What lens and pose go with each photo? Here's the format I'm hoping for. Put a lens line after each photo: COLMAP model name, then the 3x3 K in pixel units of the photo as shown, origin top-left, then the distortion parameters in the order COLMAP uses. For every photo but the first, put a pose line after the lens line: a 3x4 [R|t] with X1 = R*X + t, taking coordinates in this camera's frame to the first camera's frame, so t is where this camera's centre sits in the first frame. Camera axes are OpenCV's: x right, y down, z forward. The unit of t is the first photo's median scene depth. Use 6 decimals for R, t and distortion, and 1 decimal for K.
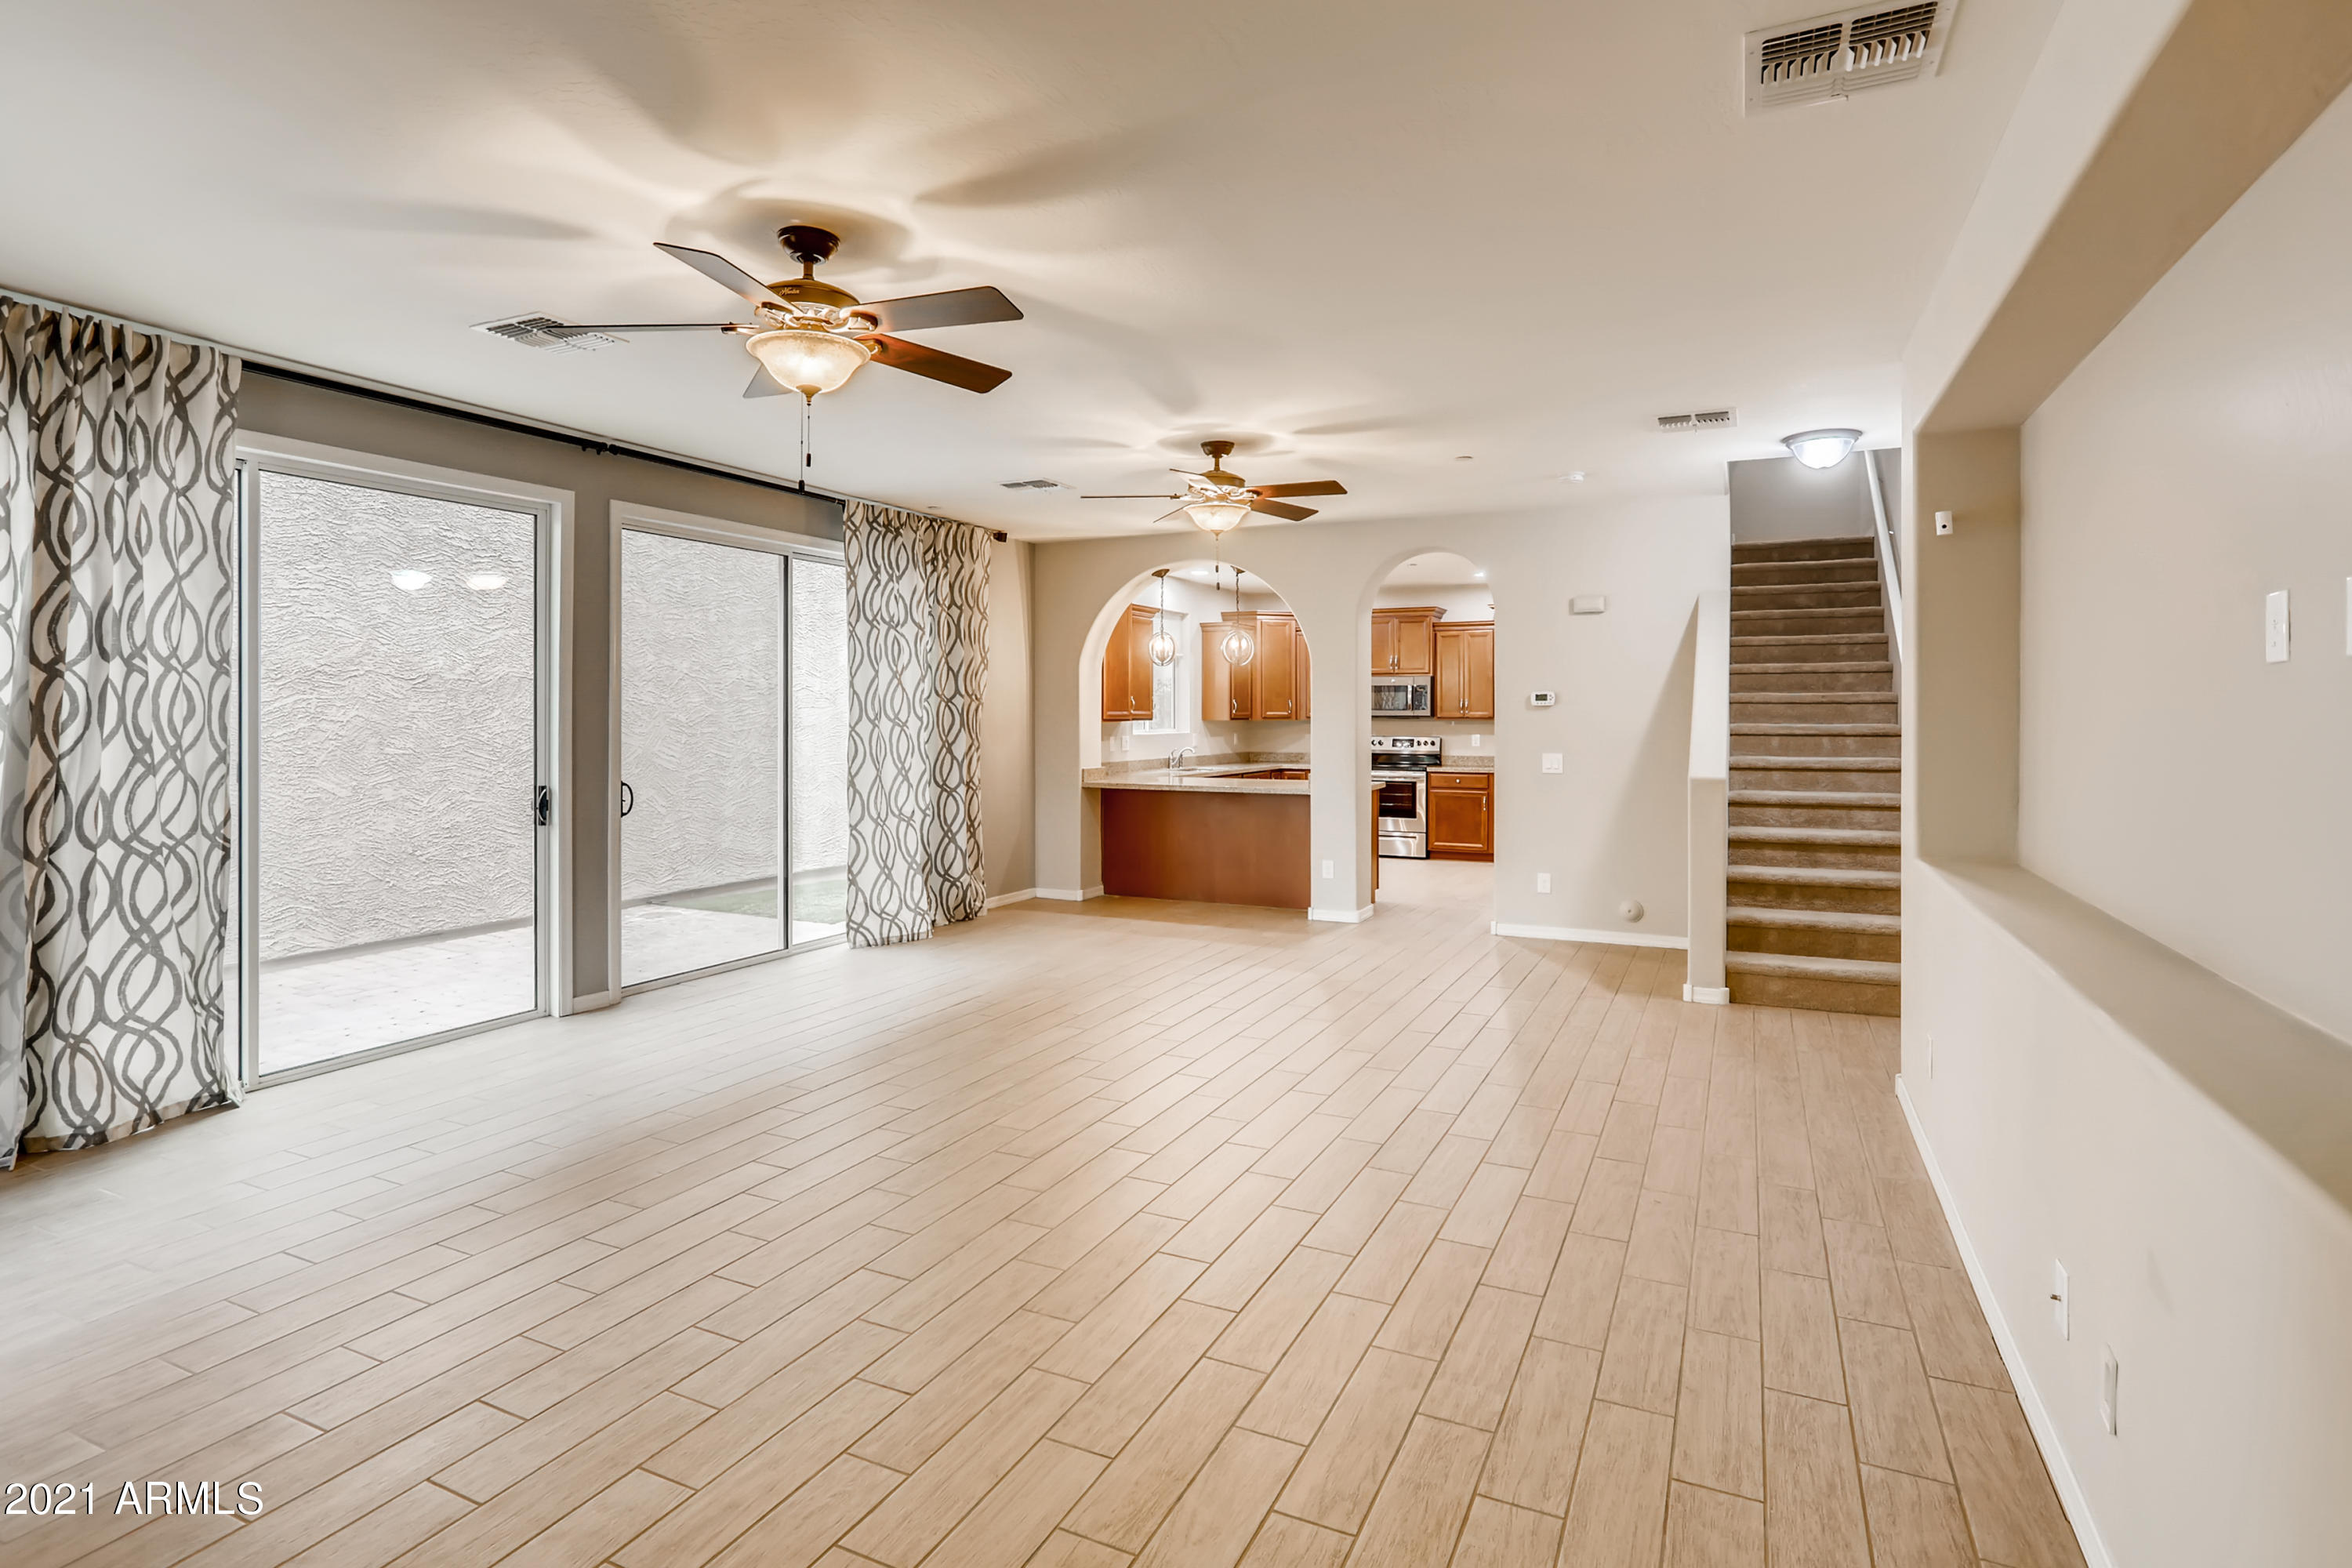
lens RADIAL K [[1179.1, 0, 1172.1], [0, 1179.1, 714.2], [0, 0, 1]] dist [-0.002945, -0.000097]
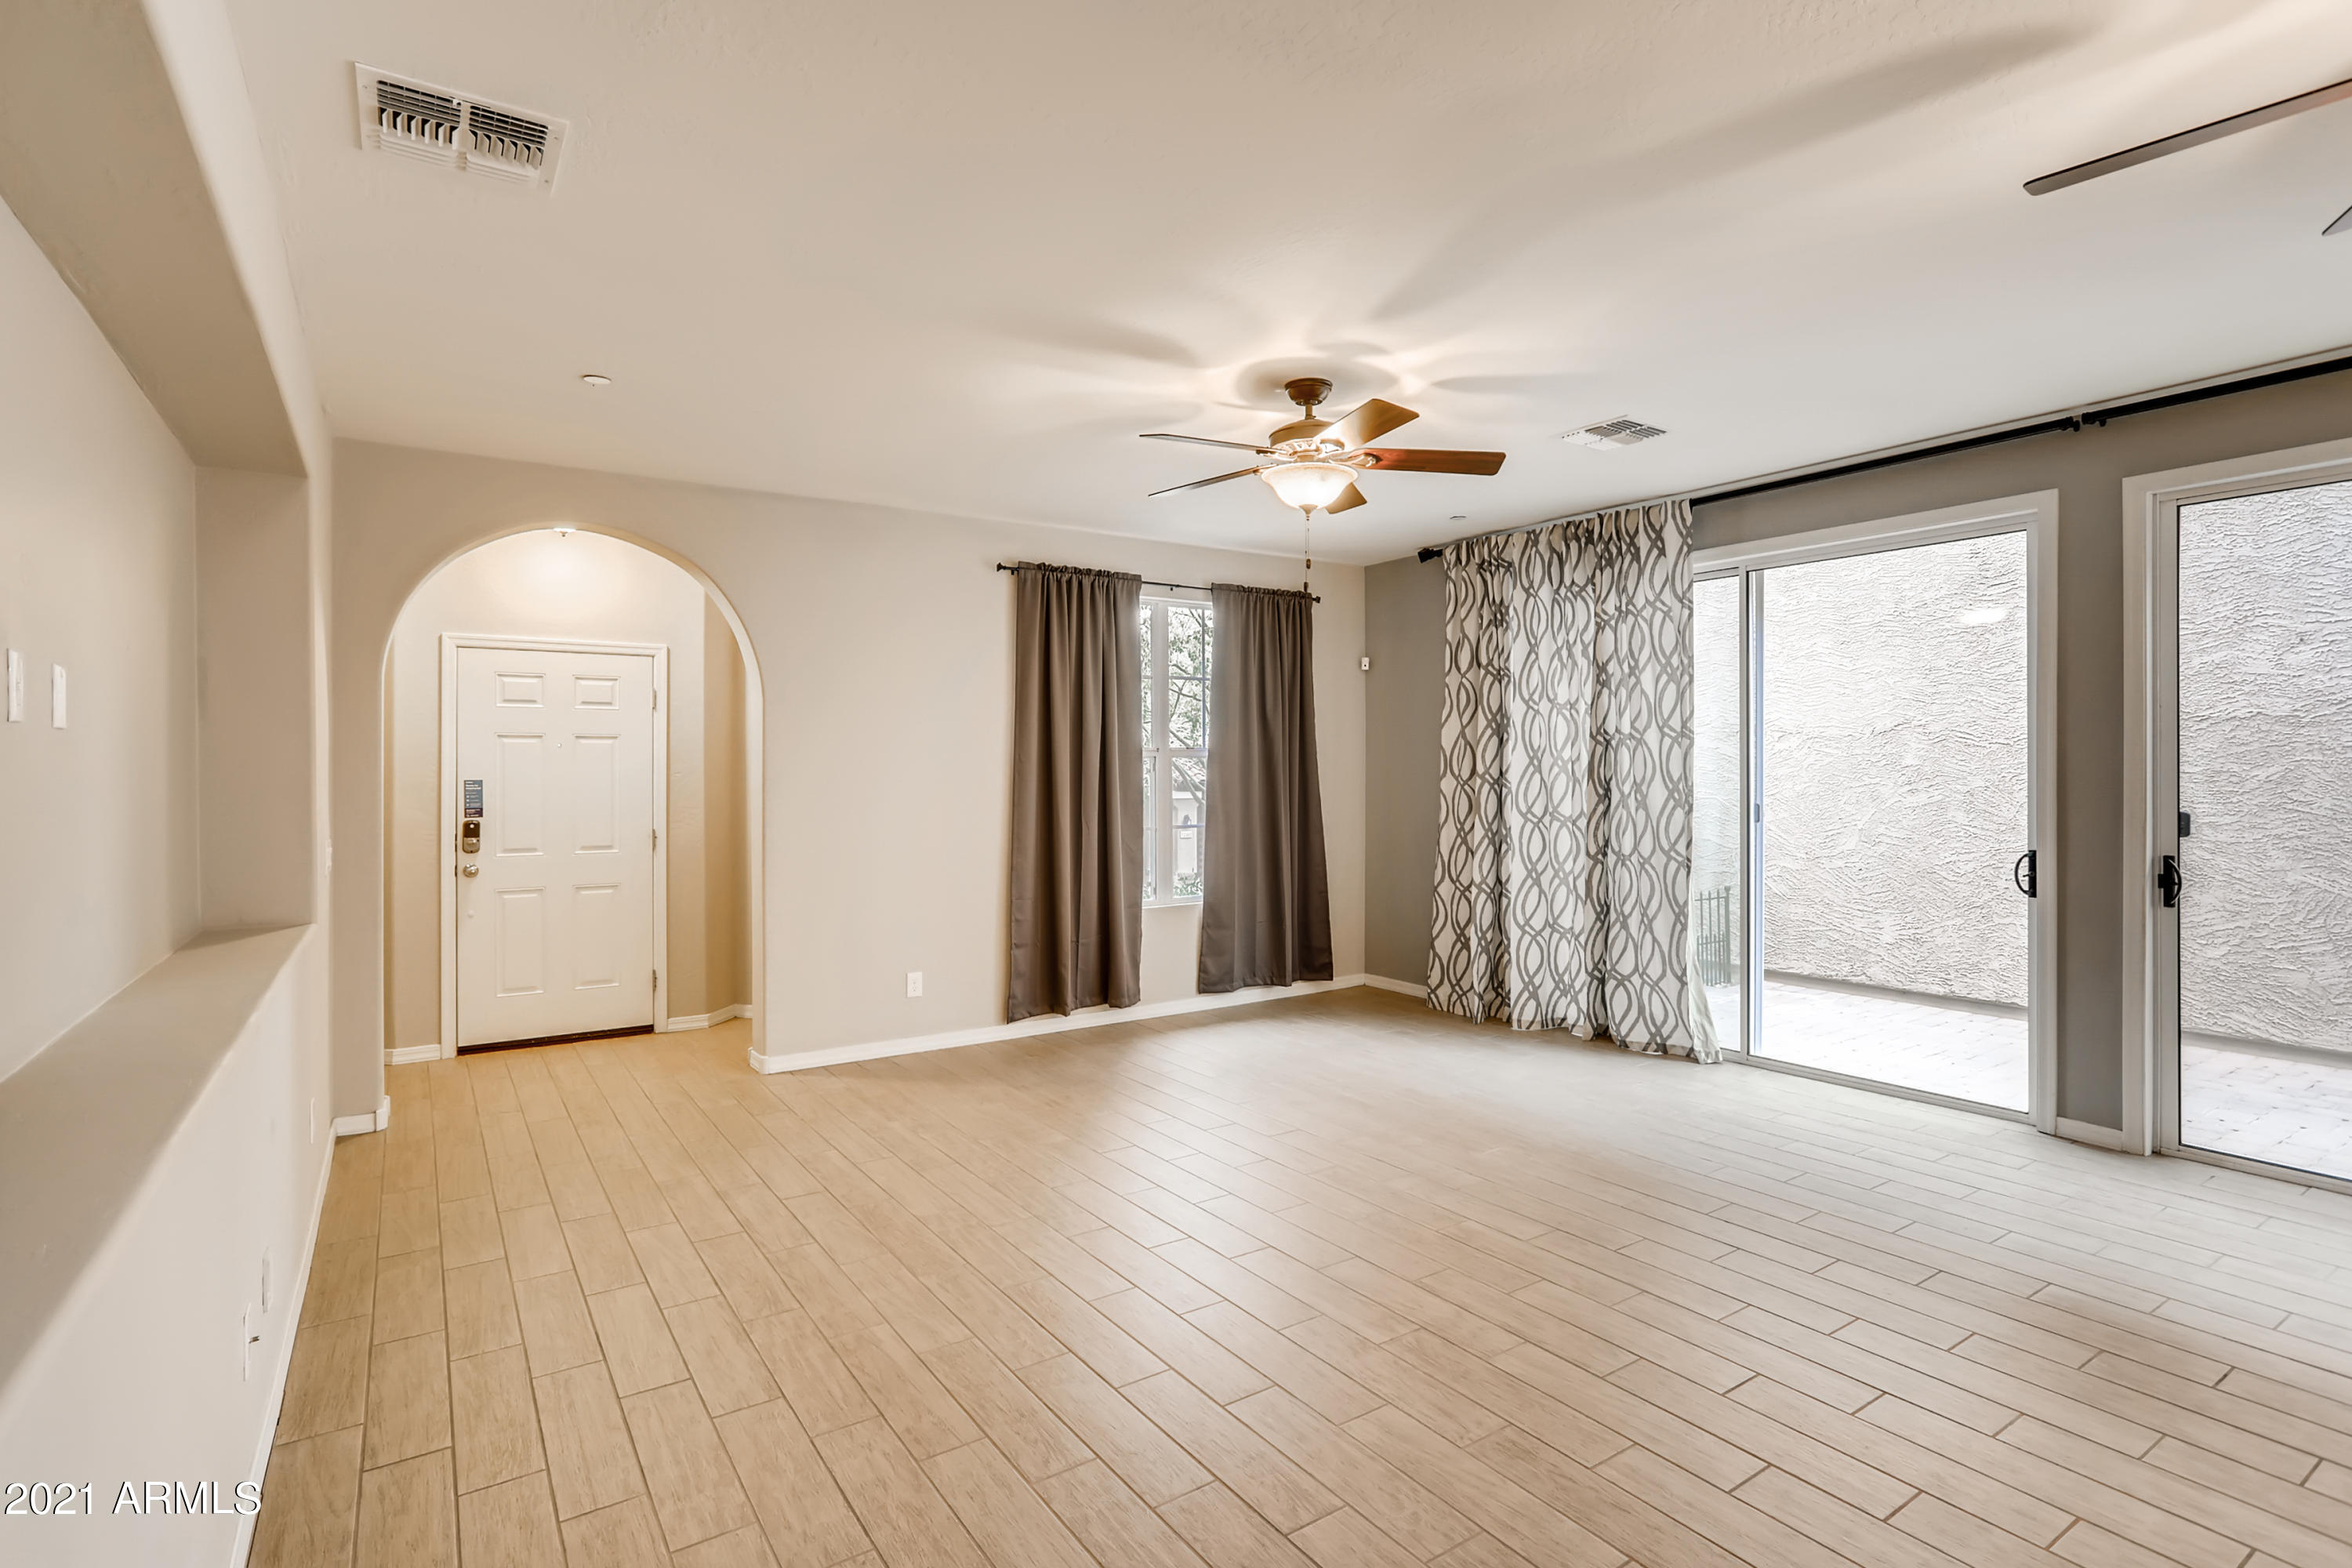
lens RADIAL K [[1149.9, 0, 1164.1], [0, 1149.9, 769.0], [0, 0, 1]] dist [-0.032991, 0.025215]
pose [[-0.507808, 0.004193, -0.861460, 0.336497], [0.005402, 0.999984, 0.001682, -0.001314], [0.861453, -0.003800, -0.507823, 0.614406]]
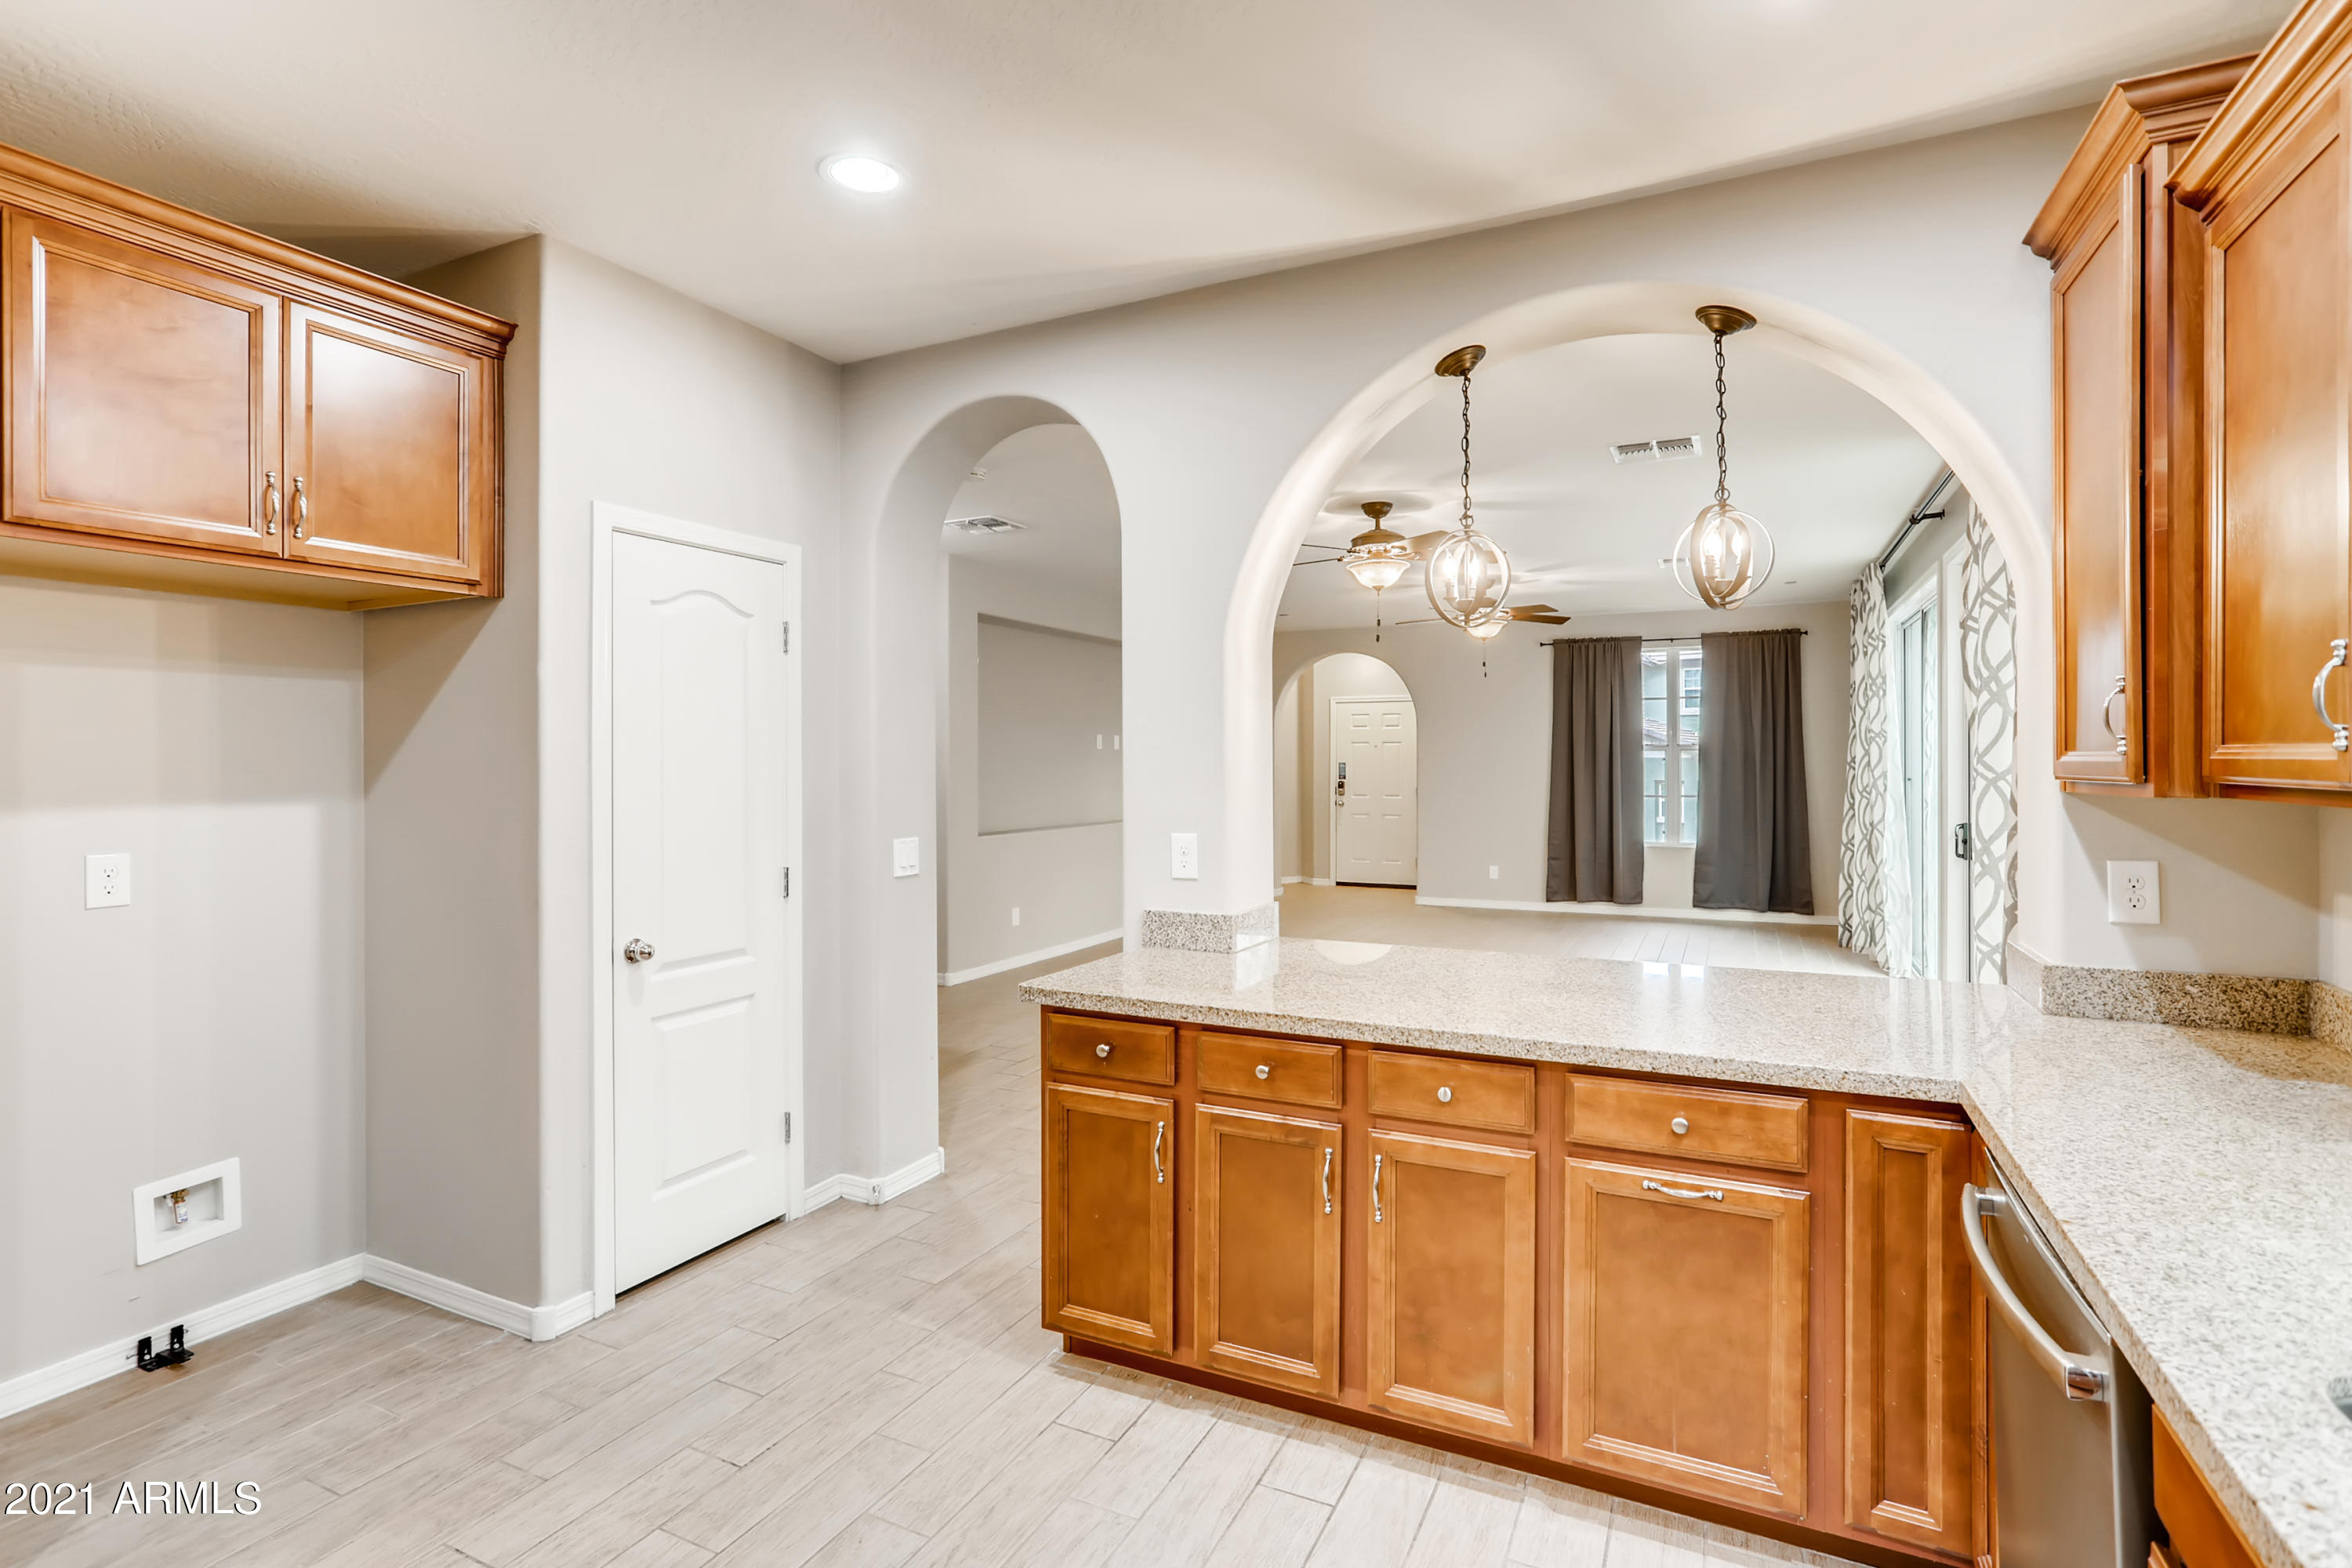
lens RADIAL K [[1130.0, 0, 1184.2], [0, 1130.0, 764.6], [0, 0, 1]] dist [-0.009117, 0.000147]
pose [[-0.999991, 0.004039, -0.001472, 0.156776], [0.004032, 0.999980, 0.004834, -0.001042], [0.001491, 0.004828, -0.999987, 1.475896]]
